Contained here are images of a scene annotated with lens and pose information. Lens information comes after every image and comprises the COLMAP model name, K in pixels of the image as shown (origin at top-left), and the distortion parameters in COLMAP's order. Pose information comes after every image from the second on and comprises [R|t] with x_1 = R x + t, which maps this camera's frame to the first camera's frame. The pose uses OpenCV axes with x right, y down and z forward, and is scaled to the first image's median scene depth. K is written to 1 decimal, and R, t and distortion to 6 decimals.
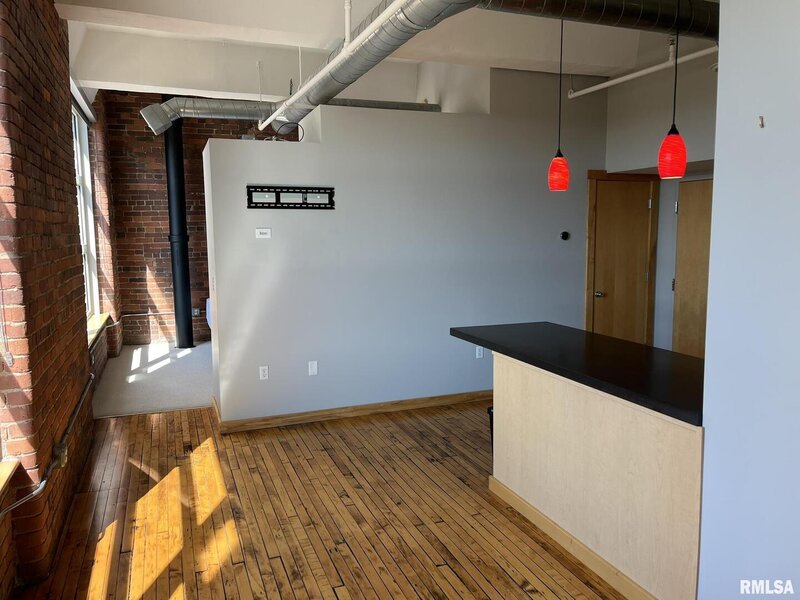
lens RADIAL K [[612.8, 0, 400.0], [0, 612.8, 300.0], [0, 0, 1]] dist [0.007759, -0.001404]
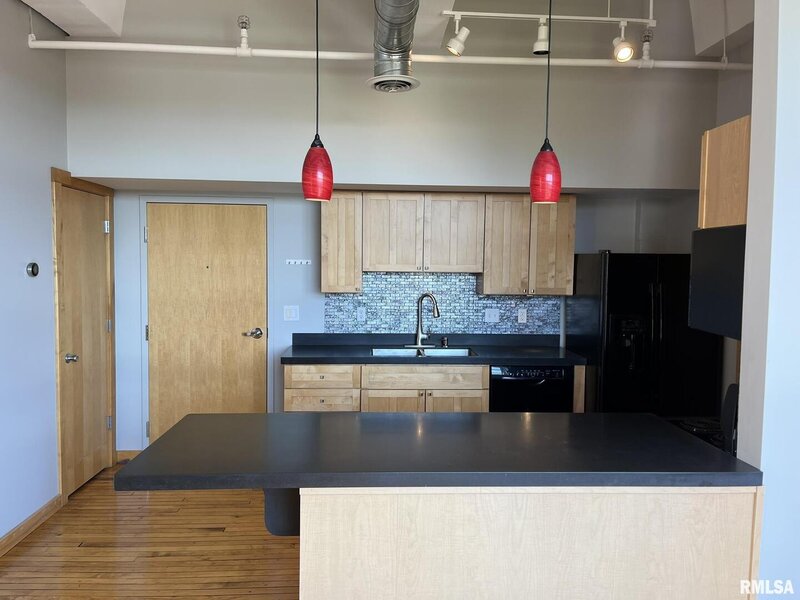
lens RADIAL K [[612.8, 0, 400.0], [0, 612.8, 300.0], [0, 0, 1]] dist [0.007759, -0.001404]
pose [[0.302754, -0.043594, 0.952071, -0.206947], [0.092798, 0.995555, 0.016076, -0.051481], [-0.948540, 0.083483, 0.305453, 0.479723]]
